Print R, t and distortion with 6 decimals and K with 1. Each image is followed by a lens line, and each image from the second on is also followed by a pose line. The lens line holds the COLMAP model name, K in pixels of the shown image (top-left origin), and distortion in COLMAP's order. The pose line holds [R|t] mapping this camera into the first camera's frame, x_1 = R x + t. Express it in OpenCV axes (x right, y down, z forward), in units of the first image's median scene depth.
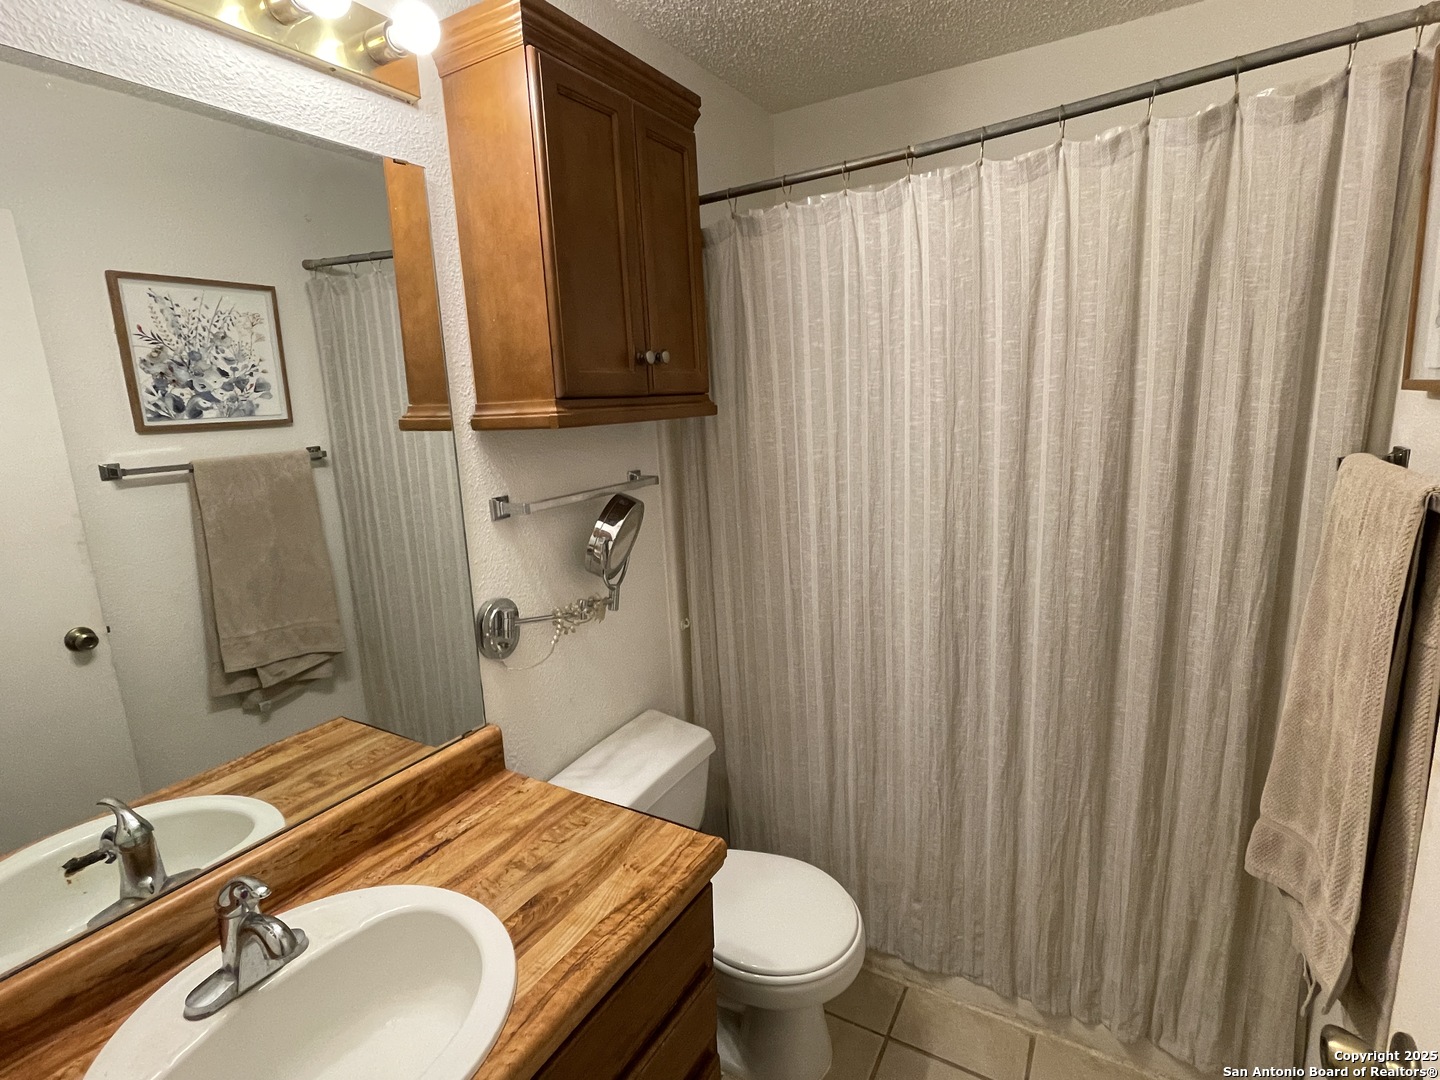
lens RADIAL K [[721.7, 0, 720.0], [0, 721.7, 540.0], [0, 0, 1]] dist [-0.000568, -0.000085]
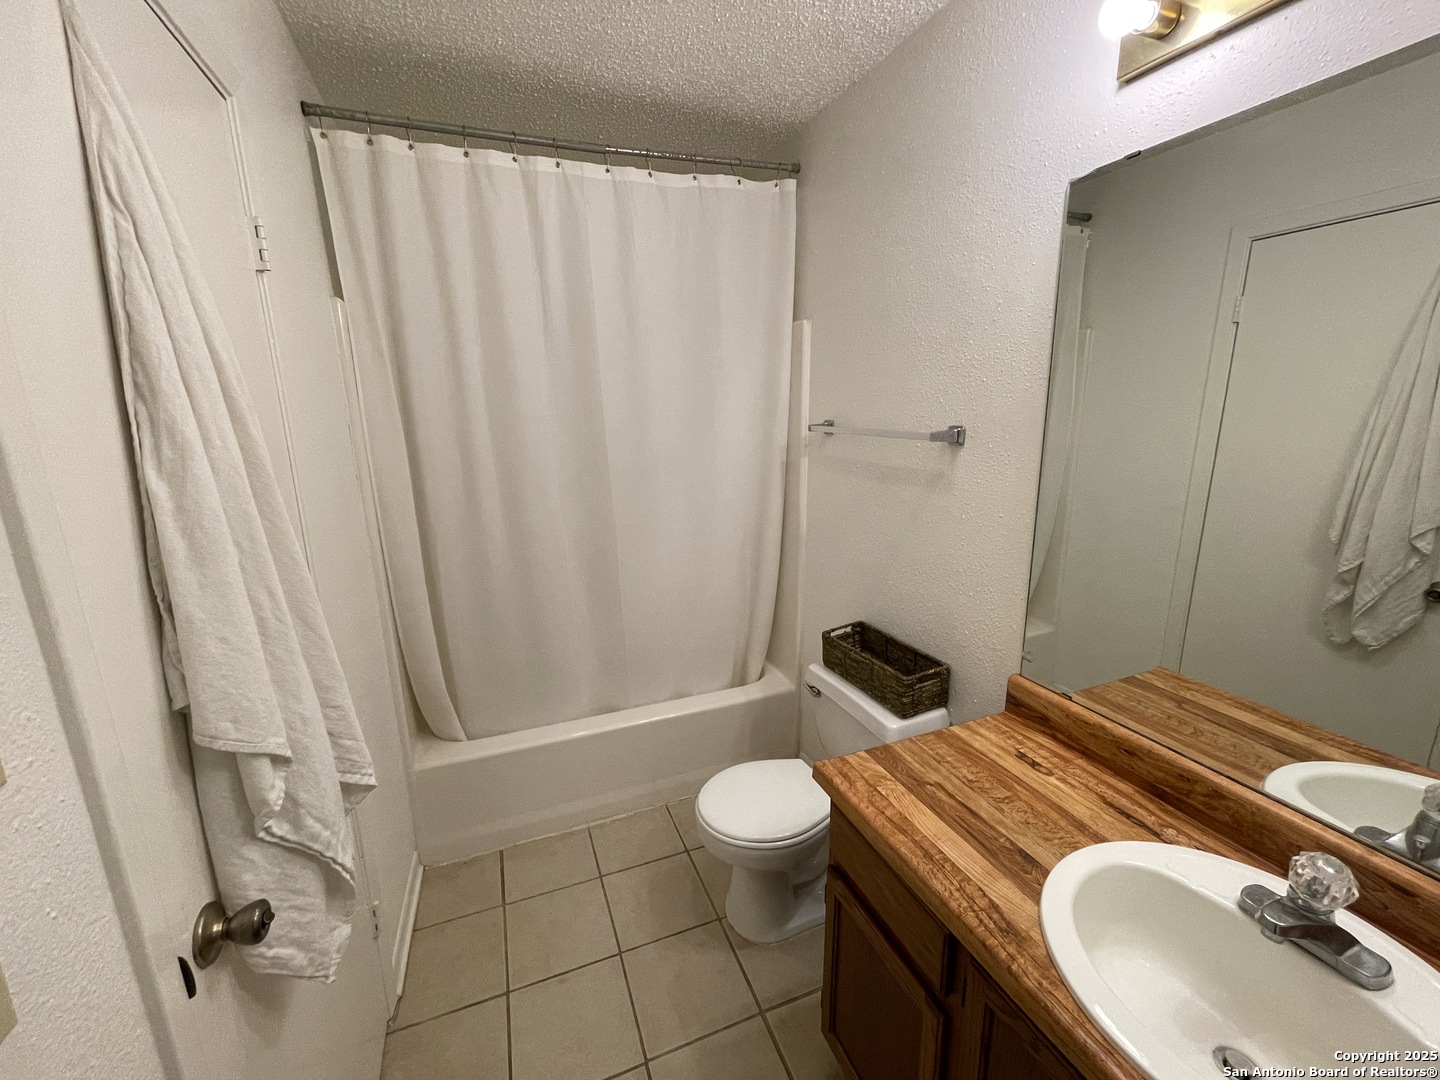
lens RADIAL K [[582.1, 0, 721.4], [0, 582.1, 534.9], [0, 0, 1]] dist [-0.000364, -0.000152]
pose [[-0.607407, 0.215725, -0.764538, 0.506095], [-0.123120, 0.925227, 0.358882, -0.172727], [0.784792, 0.312117, -0.535430, 0.842592]]
